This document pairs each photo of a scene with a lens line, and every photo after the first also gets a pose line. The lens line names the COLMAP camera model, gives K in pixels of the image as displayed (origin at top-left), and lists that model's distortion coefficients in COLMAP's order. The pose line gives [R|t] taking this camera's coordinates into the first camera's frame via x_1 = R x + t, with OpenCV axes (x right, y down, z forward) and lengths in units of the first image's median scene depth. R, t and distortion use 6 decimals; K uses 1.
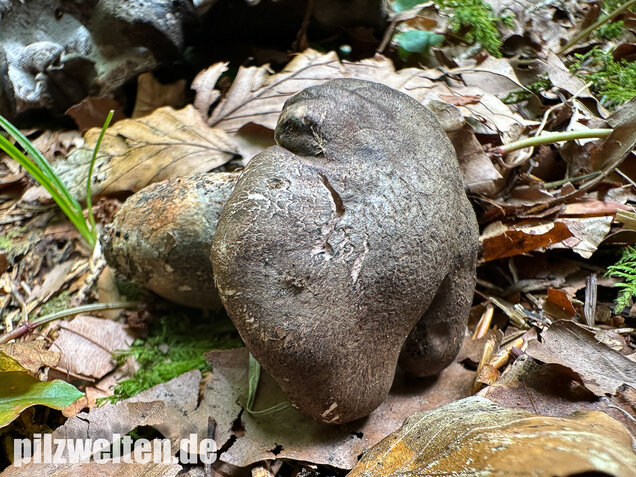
lens RADIAL K [[459.2, 0, 318.7], [0, 459.2, 311.8], [0, 0, 1]] dist [-0.000589, -0.000877]
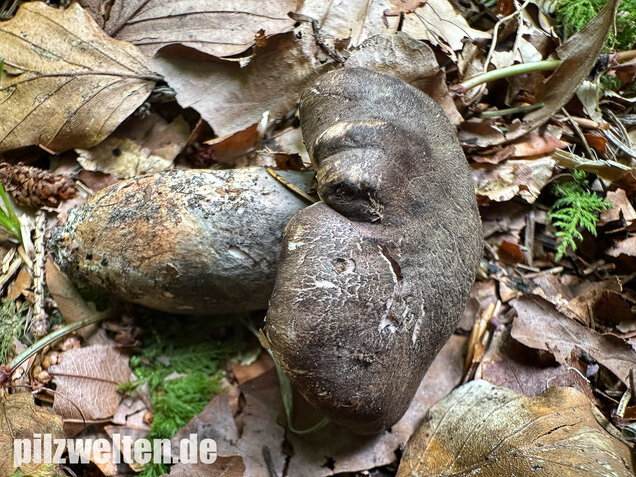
lens RADIAL K [[465.7, 0, 294.4], [0, 465.7, 282.7], [0, 0, 1]] dist [-0.007263, 0.004808]
pose [[0.954050, -0.161173, 0.252608, -0.397514], [0.058102, 0.926526, 0.371718, -0.556774], [-0.293959, -0.339961, 0.893317, 0.141214]]
